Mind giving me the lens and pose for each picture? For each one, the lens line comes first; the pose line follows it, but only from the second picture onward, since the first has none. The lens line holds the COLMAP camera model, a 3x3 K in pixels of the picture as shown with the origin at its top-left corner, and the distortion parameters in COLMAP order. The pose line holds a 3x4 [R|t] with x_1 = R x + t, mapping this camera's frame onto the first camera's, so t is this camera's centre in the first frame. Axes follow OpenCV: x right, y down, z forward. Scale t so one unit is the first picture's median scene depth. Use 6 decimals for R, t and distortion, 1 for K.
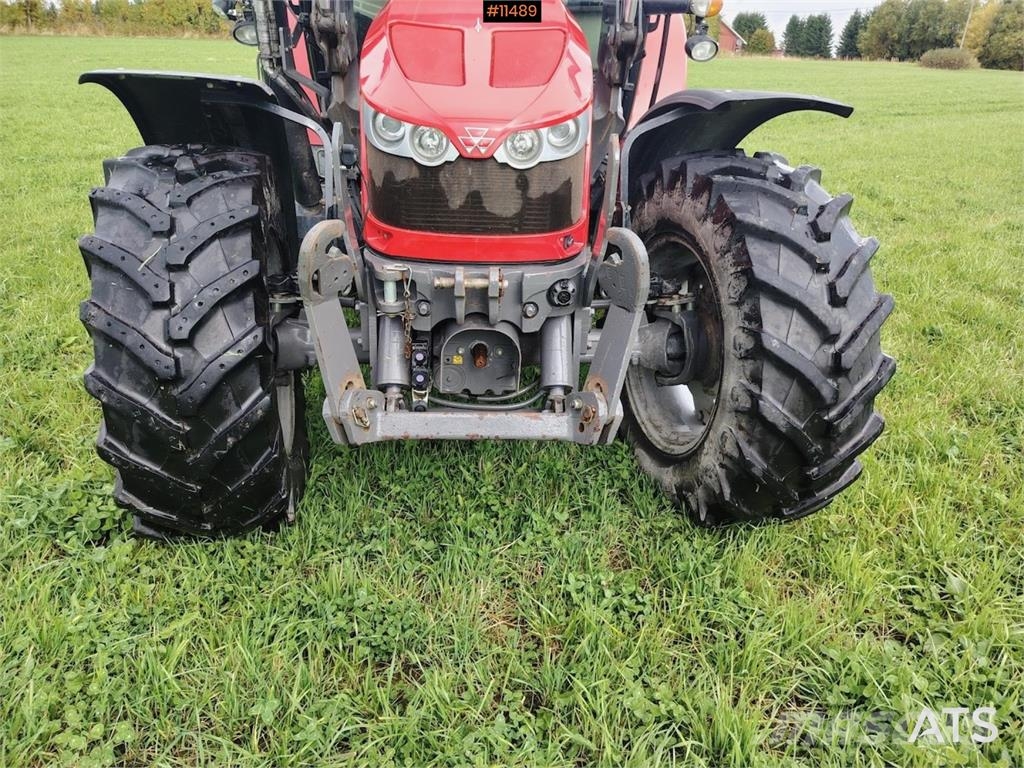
lens RADIAL K [[751.5, 0, 516.9], [0, 751.5, 384.2], [0, 0, 1]] dist [0.054202, -0.043776]
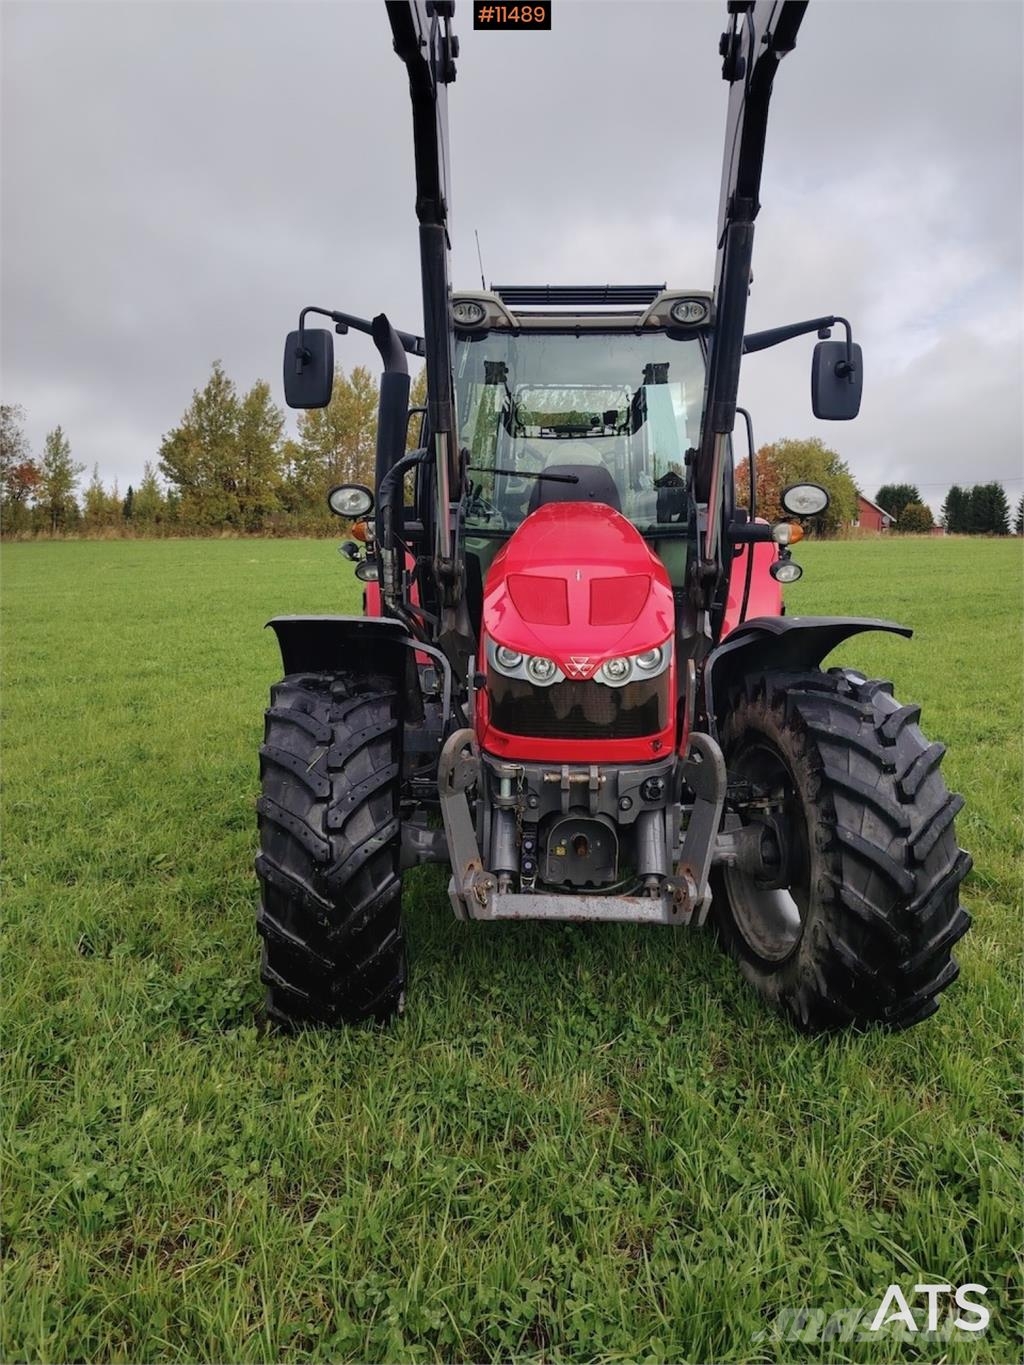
lens RADIAL K [[1001.8, 0, 518.6], [0, 1001.8, 680.4], [0, 0, 1]] dist [0.054202, -0.043776]
pose [[0.995902, -0.014797, -0.089217, -0.004872], [-0.009730, 0.963266, -0.268372, 0.120394], [0.089911, 0.268140, 0.959175, -0.487623]]
